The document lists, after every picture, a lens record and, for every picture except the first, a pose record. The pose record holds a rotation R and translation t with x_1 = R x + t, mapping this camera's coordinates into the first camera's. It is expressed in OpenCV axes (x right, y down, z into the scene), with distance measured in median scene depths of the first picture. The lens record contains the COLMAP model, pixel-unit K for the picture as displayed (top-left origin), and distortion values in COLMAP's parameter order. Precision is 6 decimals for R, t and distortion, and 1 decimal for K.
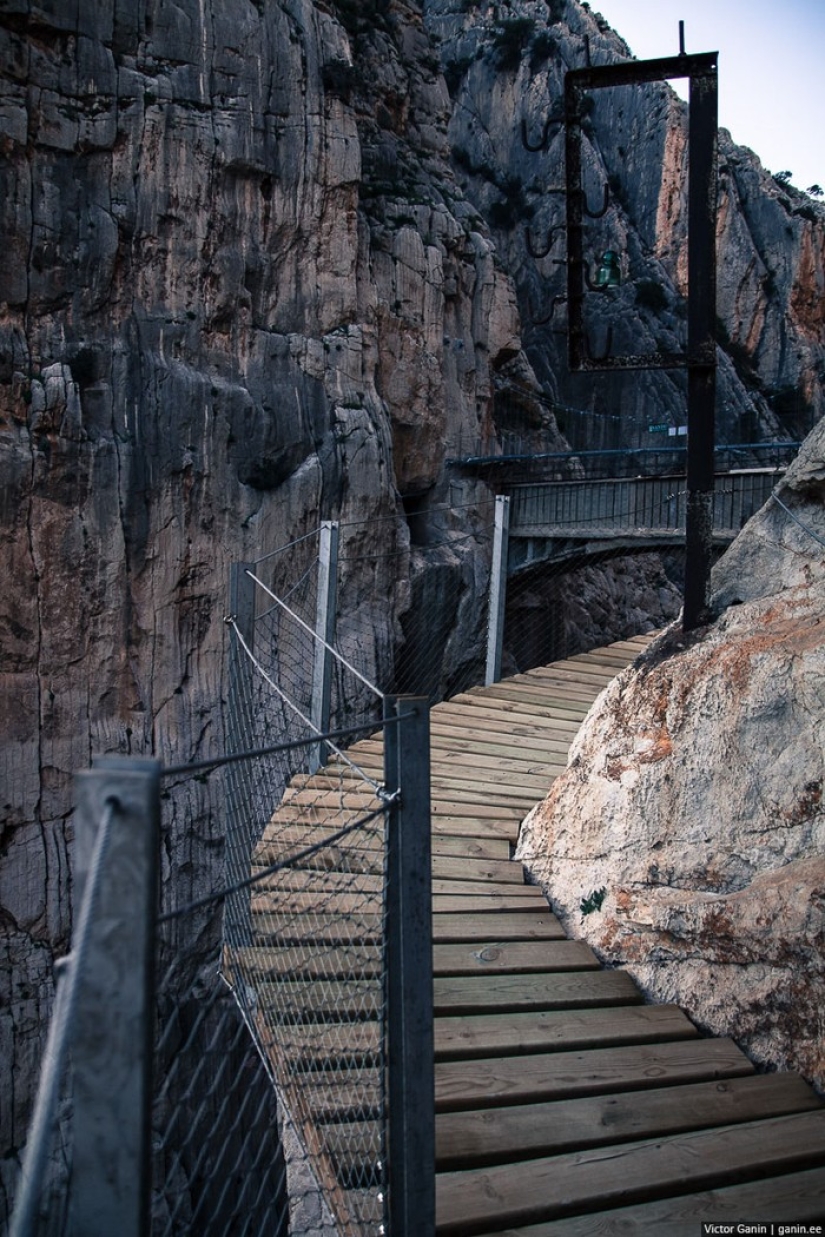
lens RADIAL K [[955.3, 0, 412.5], [0, 955.3, 618.5], [0, 0, 1]] dist [-0.139278, 0.102662]
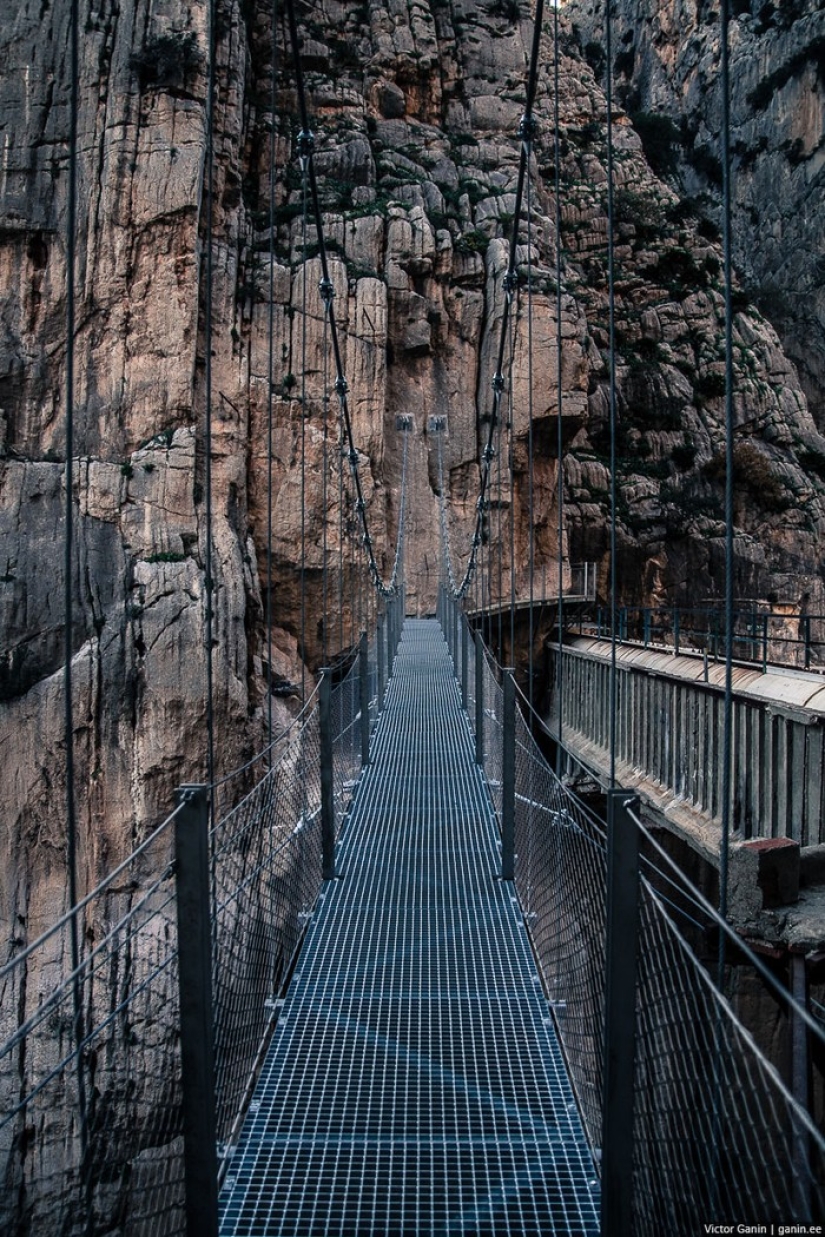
lens RADIAL K [[955.3, 0, 412.5], [0, 955.3, 618.5], [0, 0, 1]] dist [-0.139278, 0.102662]
pose [[0.861958, -0.015407, -0.506745, 0.404734], [-0.011841, 0.998654, -0.050505, -0.153920], [0.506841, 0.049534, 0.860615, 0.542145]]
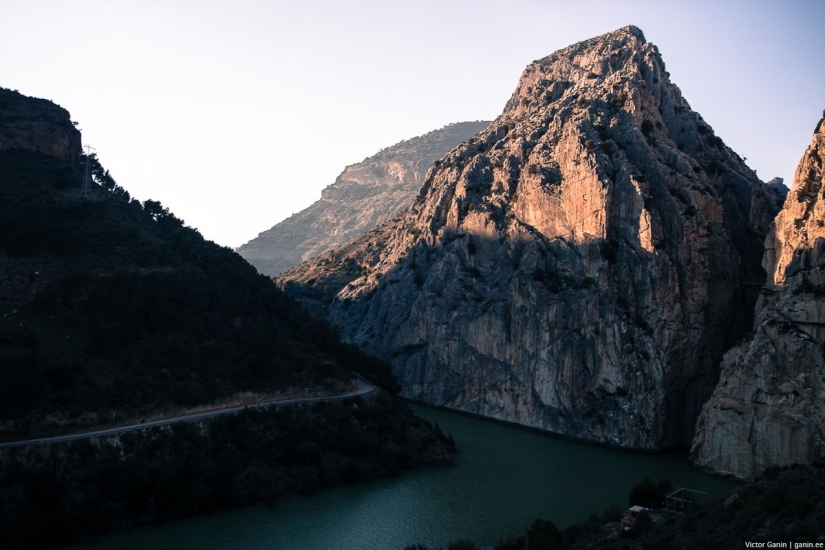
lens RADIAL K [[637.1, 0, 409.1], [0, 637.1, 272.9], [0, 0, 1]] dist [-0.139278, 0.102662]
pose [[0.977999, 0.021374, -0.207513, -2.263898], [-0.042247, 0.994418, -0.096685, 0.646740], [0.204289, 0.103324, 0.973442, -6.884139]]
